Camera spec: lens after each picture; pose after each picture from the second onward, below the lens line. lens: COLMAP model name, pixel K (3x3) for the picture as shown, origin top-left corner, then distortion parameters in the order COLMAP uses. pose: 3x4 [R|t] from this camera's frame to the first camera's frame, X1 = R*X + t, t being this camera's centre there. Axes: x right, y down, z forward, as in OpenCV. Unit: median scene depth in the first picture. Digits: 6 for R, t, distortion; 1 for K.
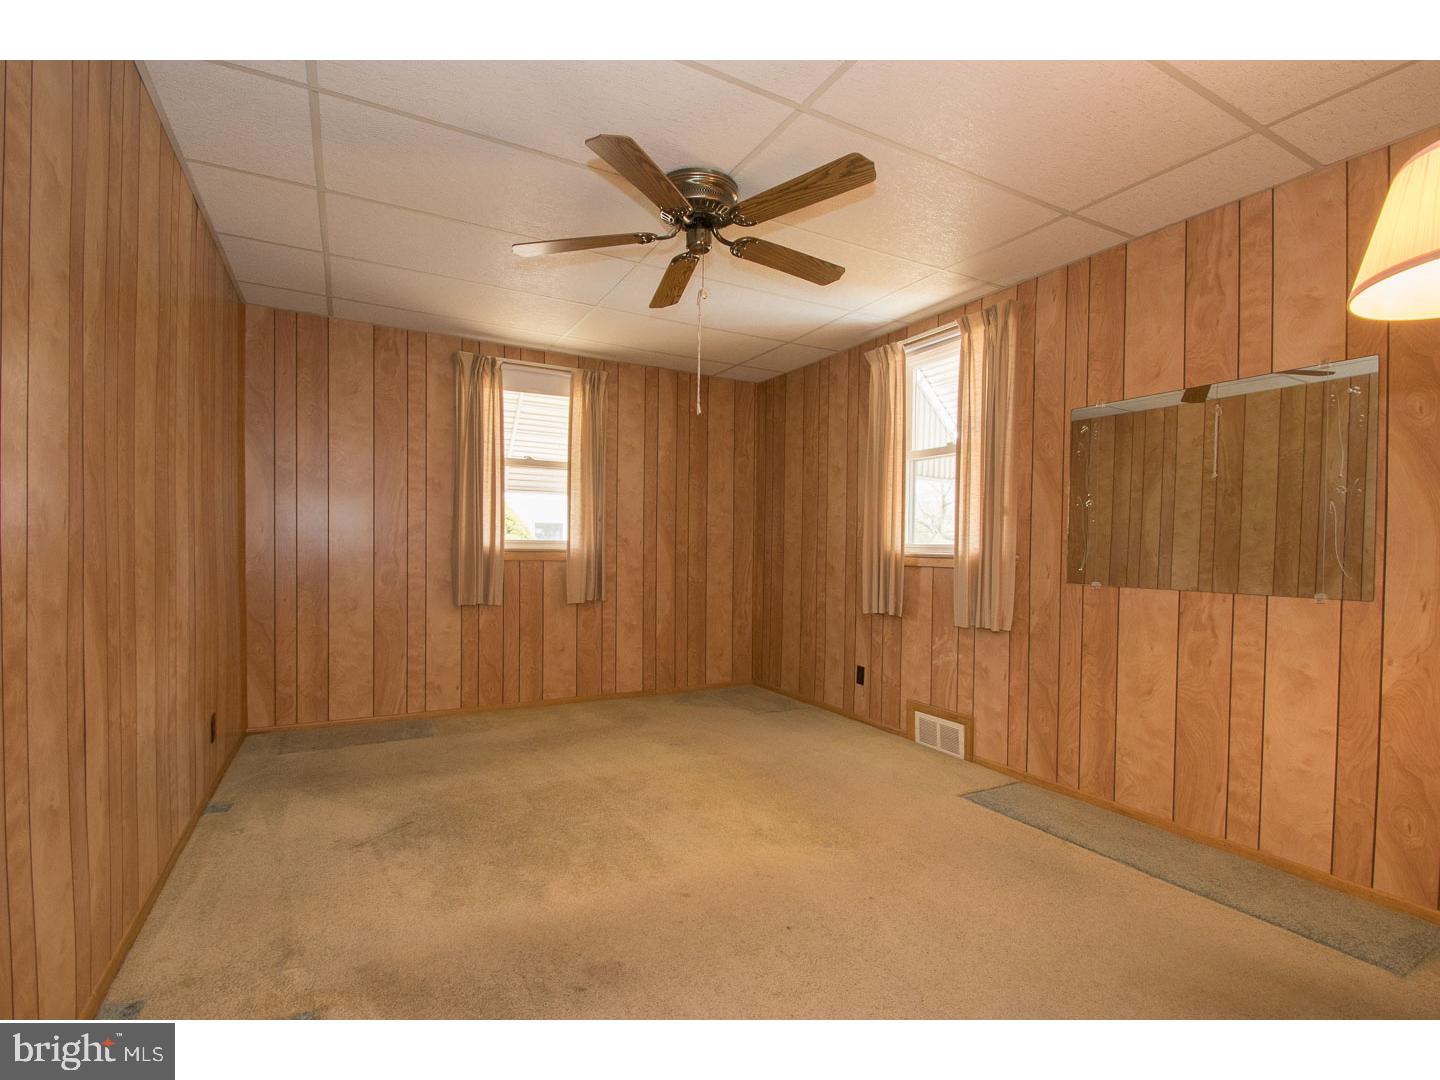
lens RADIAL K [[666.1, 0, 716.2], [0, 666.1, 547.1], [0, 0, 1]] dist [-0.017623, -0.005105]
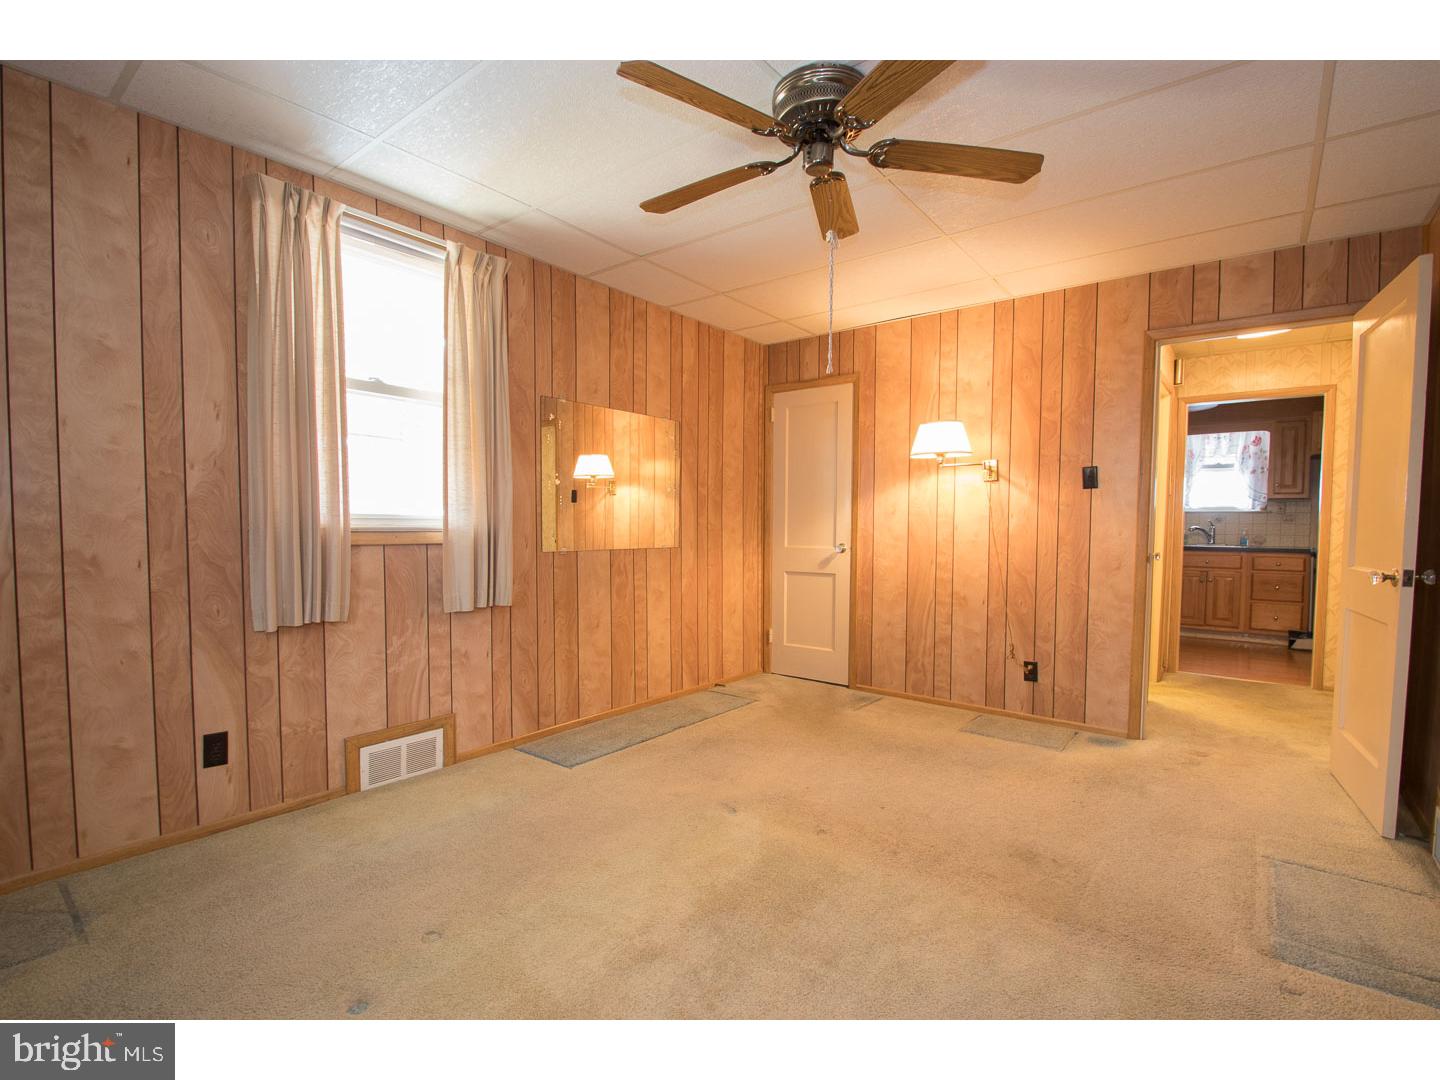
lens RADIAL K [[666.1, 0, 716.7], [0, 666.1, 548.4], [0, 0, 1]] dist [-0.017623, -0.005105]
pose [[-0.396203, -0.052718, 0.916648, -0.530041], [-0.017004, 0.998600, 0.050082, -0.010008], [-0.918005, 0.004256, -0.396545, 1.007534]]
